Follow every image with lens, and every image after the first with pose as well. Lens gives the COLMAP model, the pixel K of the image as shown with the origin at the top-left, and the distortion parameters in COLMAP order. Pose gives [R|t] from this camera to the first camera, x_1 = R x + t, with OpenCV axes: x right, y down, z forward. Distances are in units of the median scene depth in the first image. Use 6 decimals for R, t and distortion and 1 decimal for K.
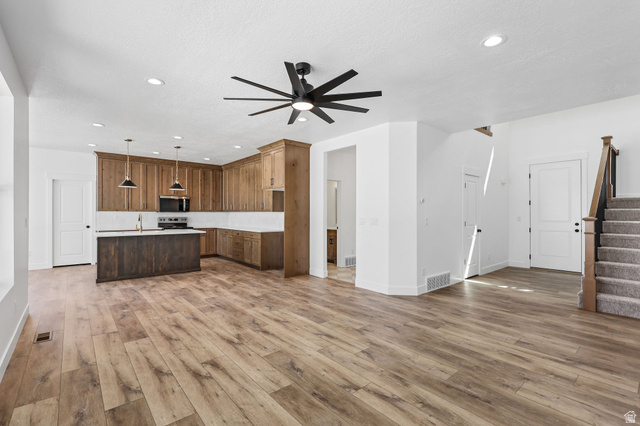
lens RADIAL K [[292.4, 0, 319.1], [0, 292.4, 213.6], [0, 0, 1]] dist [-0.002972, -0.000968]
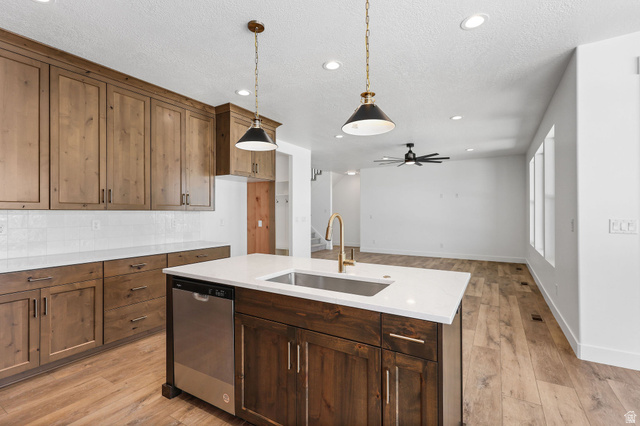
lens RADIAL K [[292.4, 0, 316.8], [0, 292.4, 212.1], [0, 0, 1]] dist [-0.002972, -0.000968]
pose [[-0.310514, 0.004527, 0.950558, -0.855975], [0.003500, 0.999987, -0.003619, -0.001227], [-0.950562, 0.002203, -0.310526, 1.055336]]
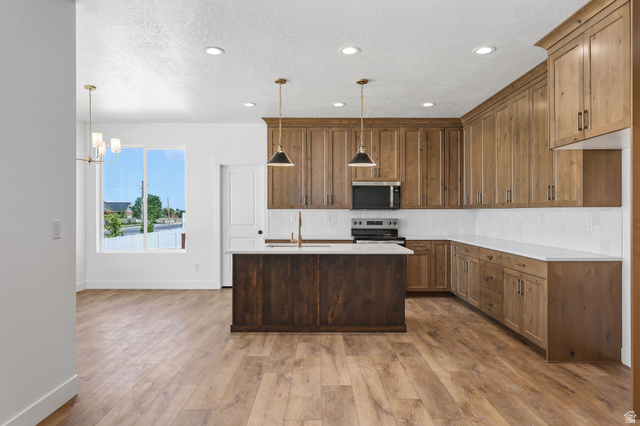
lens RADIAL K [[413.6, 0, 317.5], [0, 413.6, 211.4], [0, 0, 1]] dist [0.004139, 0.000846]
pose [[0.762650, -0.003505, -0.646802, -0.080744], [0.002182, 0.999994, -0.002846, 0.000267], [0.646808, 0.000759, 0.762653, 0.406963]]
